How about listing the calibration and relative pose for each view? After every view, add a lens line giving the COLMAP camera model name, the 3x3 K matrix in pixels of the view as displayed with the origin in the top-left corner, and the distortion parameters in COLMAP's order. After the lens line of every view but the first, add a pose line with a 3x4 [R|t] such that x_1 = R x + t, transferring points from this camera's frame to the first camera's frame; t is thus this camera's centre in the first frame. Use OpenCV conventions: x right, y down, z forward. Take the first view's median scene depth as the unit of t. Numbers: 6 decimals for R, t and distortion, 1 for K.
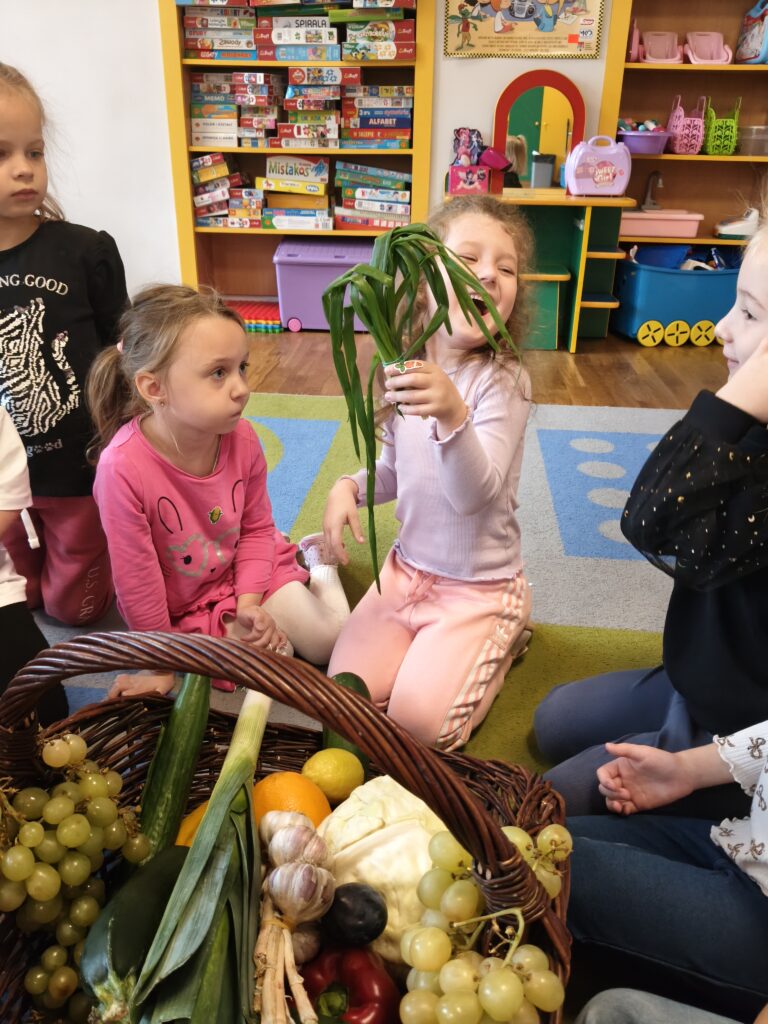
lens RADIAL K [[816.2, 0, 383.4], [0, 816.2, 509.2], [0, 0, 1]] dist [-0.003058, -0.005770]
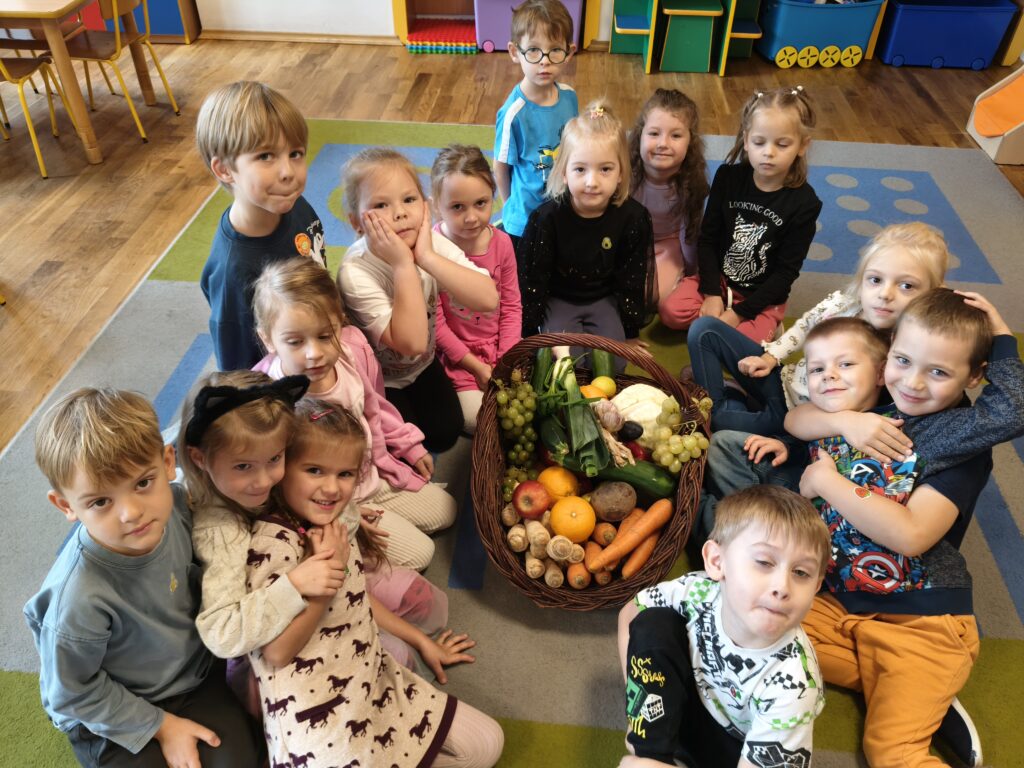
lens RADIAL K [[816.2, 0, 507.4], [0, 816.2, 381.1], [0, 0, 1]] dist [-0.003058, -0.005770]
pose [[0.999940, -0.005900, -0.009213, -0.082427], [0.008112, 0.964876, 0.262580, -0.075343], [0.007340, -0.262639, 0.964866, -0.311927]]
